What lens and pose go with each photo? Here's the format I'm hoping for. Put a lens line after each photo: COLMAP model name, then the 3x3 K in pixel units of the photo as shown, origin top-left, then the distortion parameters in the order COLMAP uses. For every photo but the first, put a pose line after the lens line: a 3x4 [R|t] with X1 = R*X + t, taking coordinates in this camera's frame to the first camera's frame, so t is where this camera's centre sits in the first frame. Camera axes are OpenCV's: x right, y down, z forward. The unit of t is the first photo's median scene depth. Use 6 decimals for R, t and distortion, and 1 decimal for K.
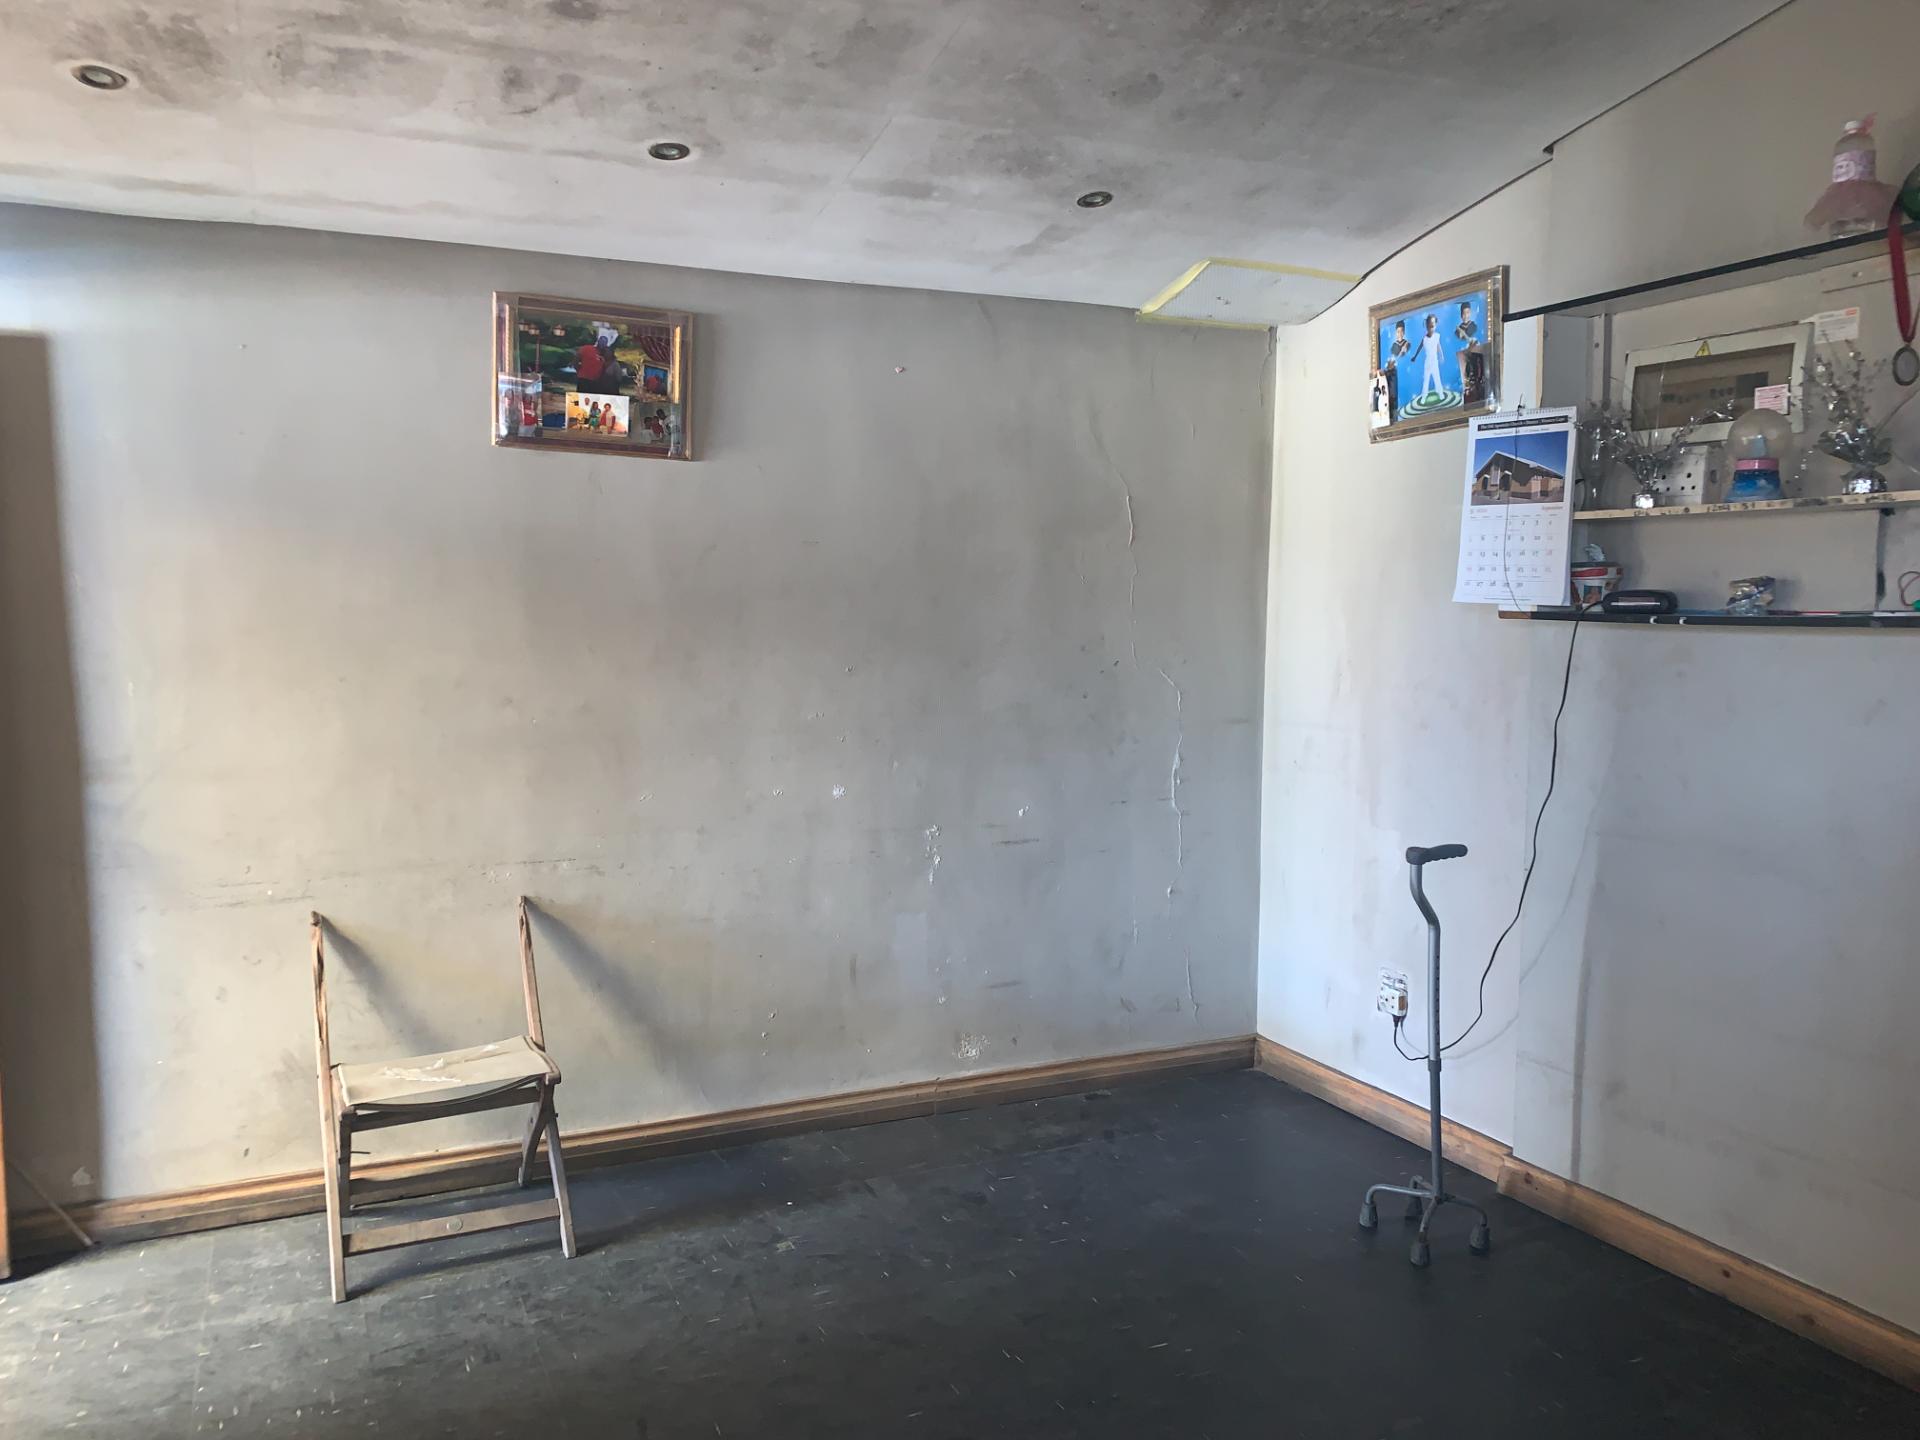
lens RADIAL K [[1469.1, 0, 959.3], [0, 1469.1, 721.5], [0, 0, 1]] dist [0.053566, -0.065317]
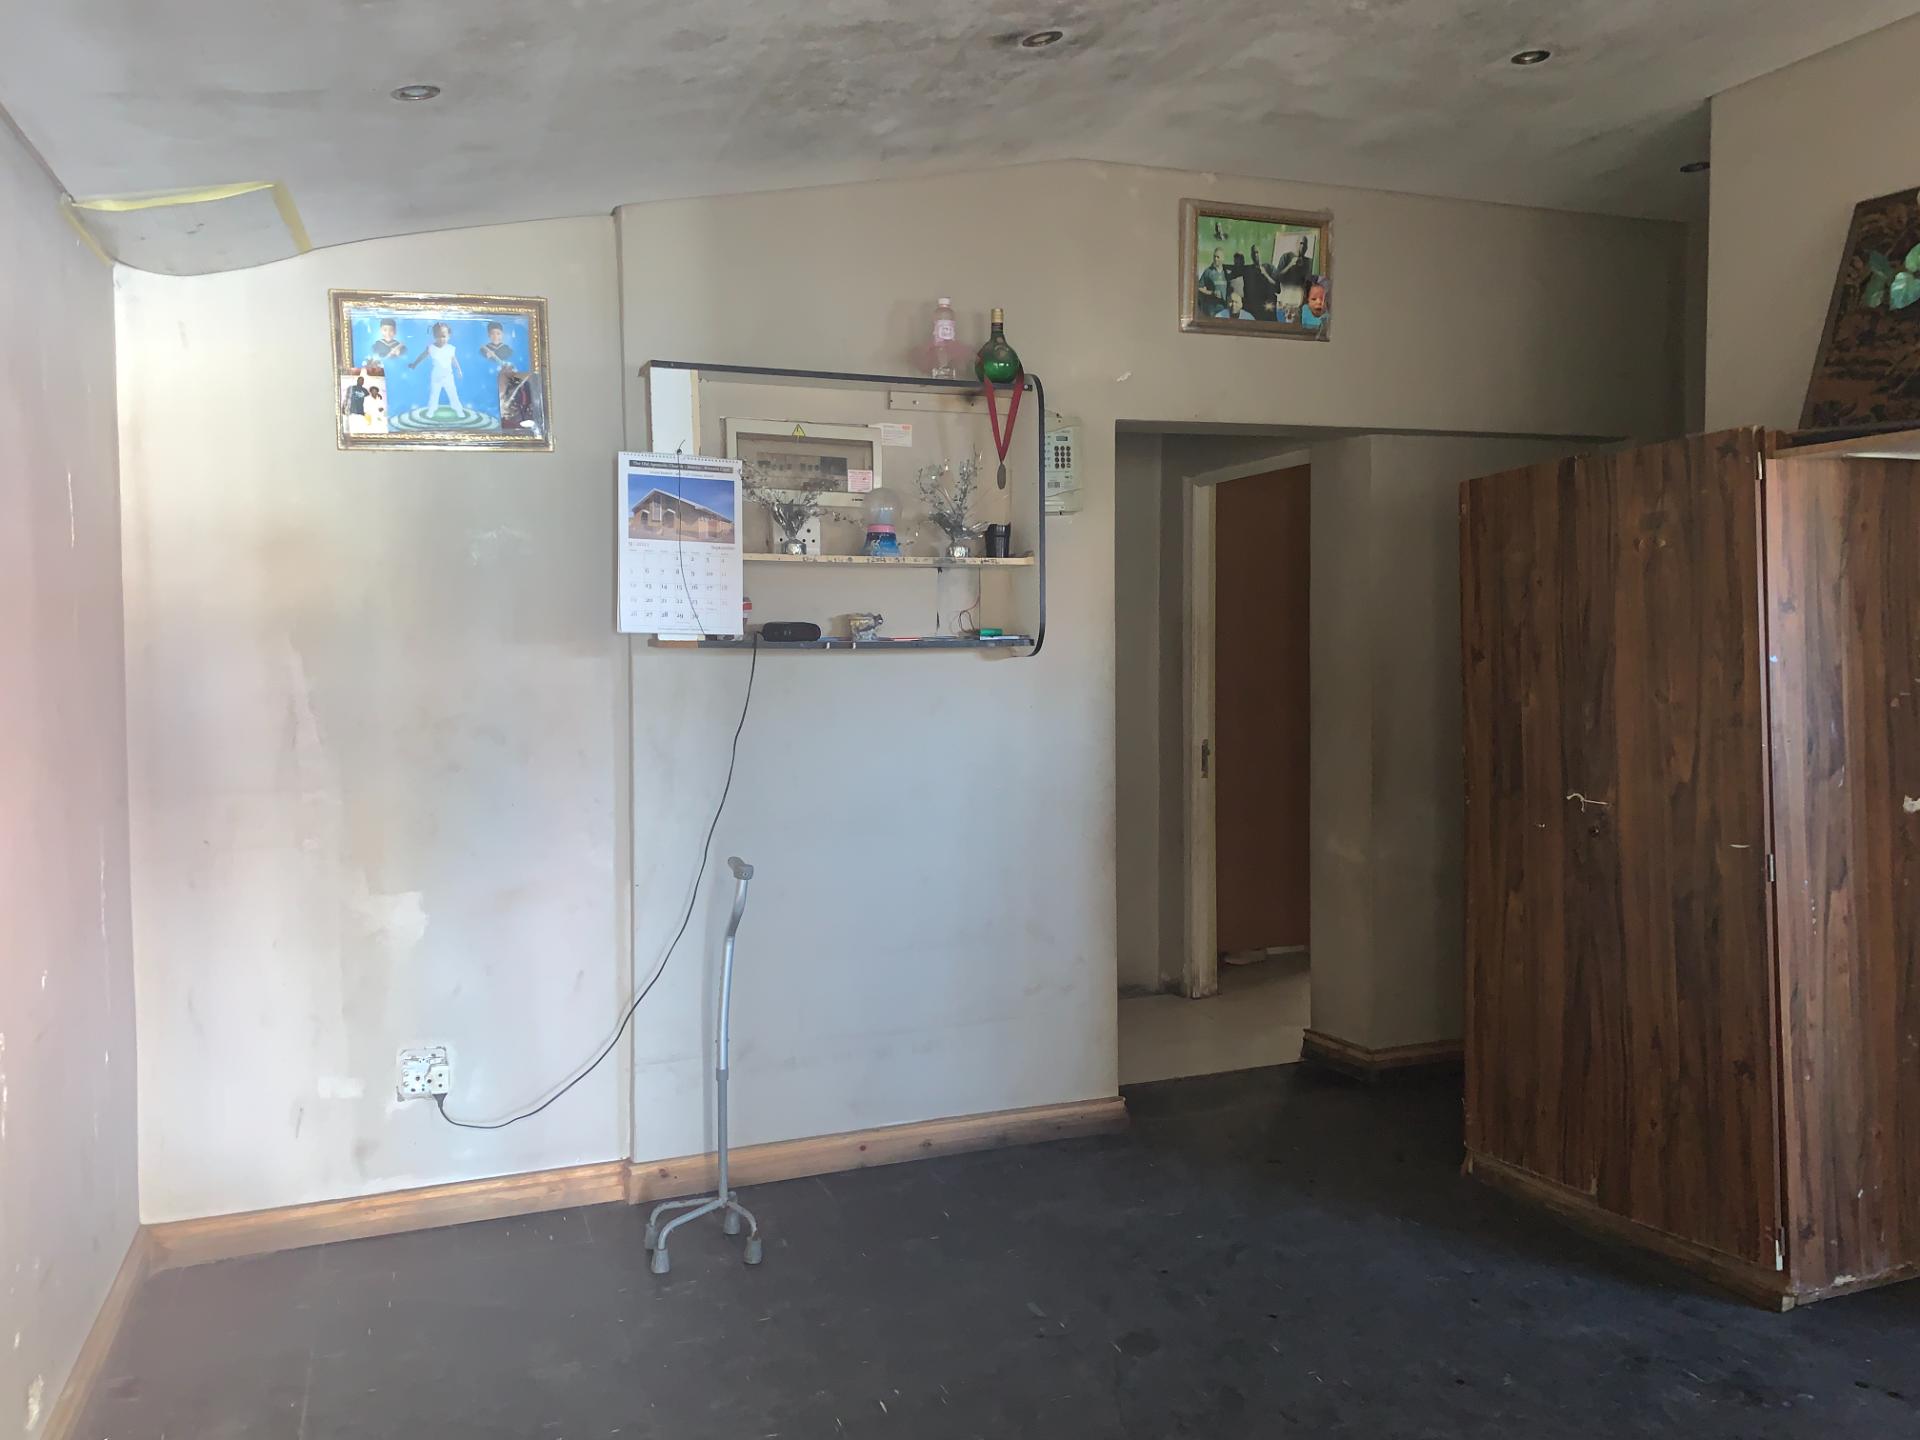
lens RADIAL K [[1469.1, 0, 959.0], [0, 1469.1, 732.3], [0, 0, 1]] dist [0.053566, -0.065317]
pose [[0.072020, -0.061834, 0.995485, -0.694014], [0.091222, 0.994302, 0.055161, -0.049812], [-0.993223, 0.086838, 0.077250, 0.737320]]
